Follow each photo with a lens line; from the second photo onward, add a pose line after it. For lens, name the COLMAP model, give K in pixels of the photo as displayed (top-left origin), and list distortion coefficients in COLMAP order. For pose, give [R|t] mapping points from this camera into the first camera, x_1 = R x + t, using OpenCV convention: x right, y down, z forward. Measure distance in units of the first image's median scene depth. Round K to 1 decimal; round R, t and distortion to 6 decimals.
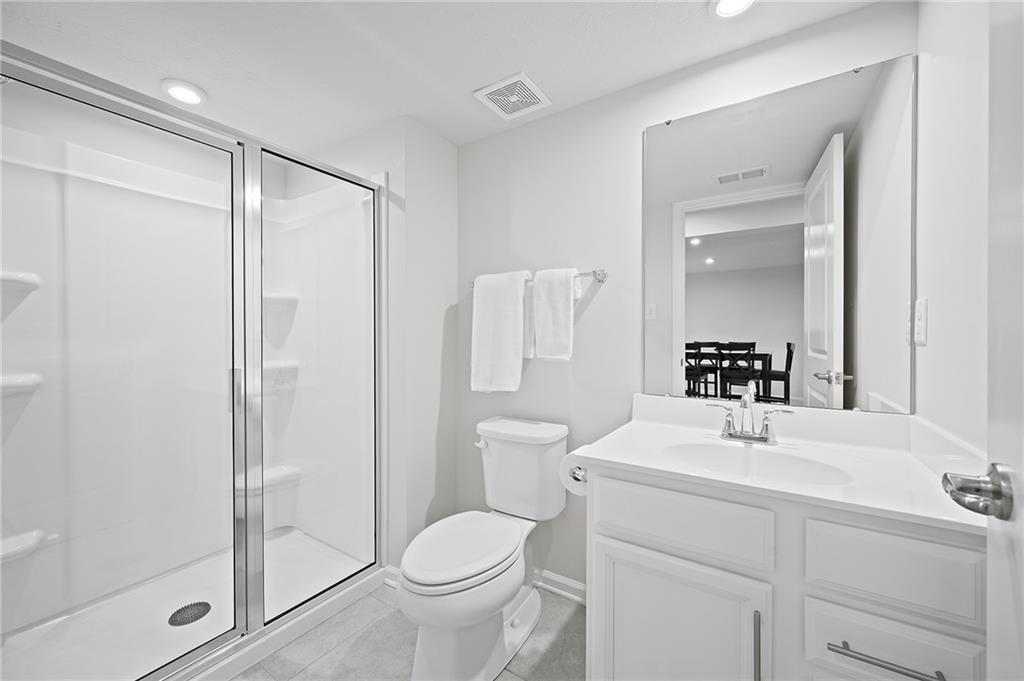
lens RADIAL K [[405.2, 0, 510.8], [0, 405.2, 340.4], [0, 0, 1]] dist [0.010424, 0.000115]
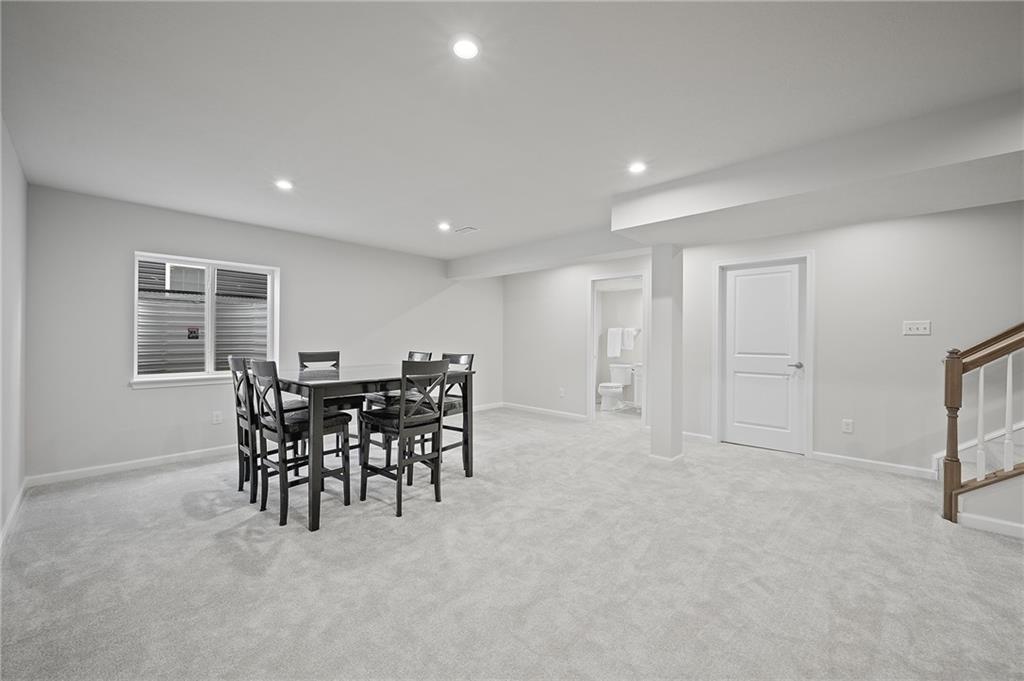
lens RADIAL K [[405.2, 0, 509.4], [0, 405.2, 343.7], [0, 0, 1]] dist [0.010424, 0.000115]
pose [[0.985421, 0.004683, -0.170071, -0.389163], [-0.004835, 0.999988, -0.000479, 0.000367], [0.170067, 0.001294, 0.985432, -3.278887]]
